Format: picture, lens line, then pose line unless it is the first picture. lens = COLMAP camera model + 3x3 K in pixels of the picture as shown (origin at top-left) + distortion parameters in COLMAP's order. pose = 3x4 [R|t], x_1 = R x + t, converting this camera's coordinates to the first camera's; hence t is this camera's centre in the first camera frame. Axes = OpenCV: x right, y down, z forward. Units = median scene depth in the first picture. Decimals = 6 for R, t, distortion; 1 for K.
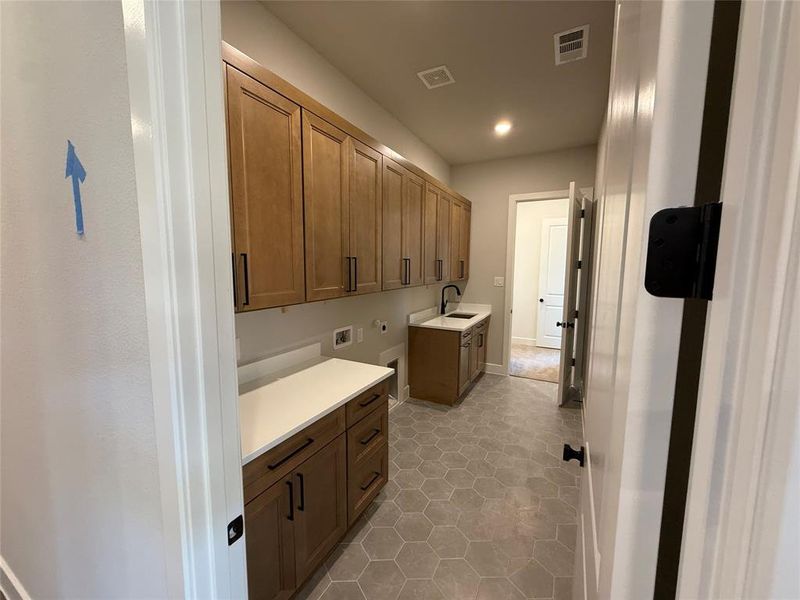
lens RADIAL K [[321.2, 0, 400.0], [0, 321.2, 300.0], [0, 0, 1]] dist [-0.000291, 0.000010]
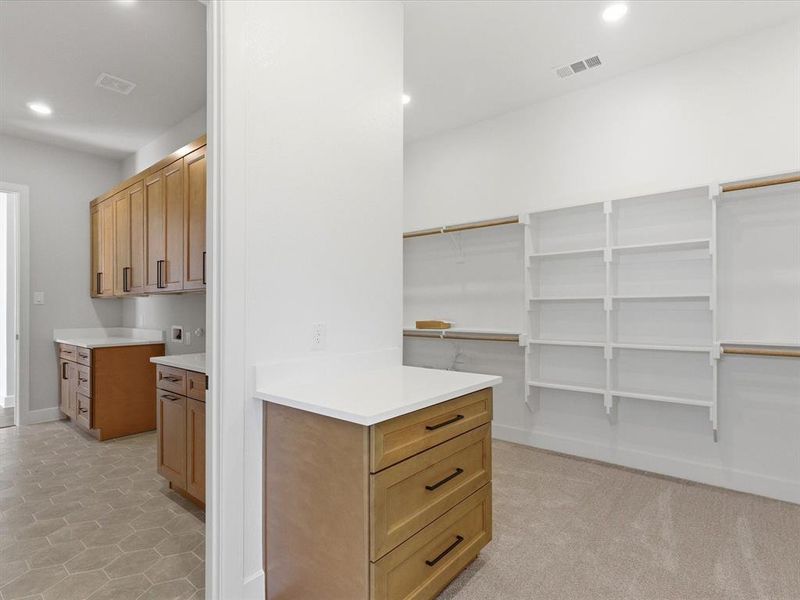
lens RADIAL K [[411.8, 0, 400.1], [0, 411.8, 304.7], [0, 0, 1]] dist [0.000957, 0.000466]
pose [[-0.205546, -0.012498, -0.978568, 1.175939], [-0.110578, 0.993812, 0.010533, -0.102811], [0.972380, 0.110373, -0.205656, 2.156385]]
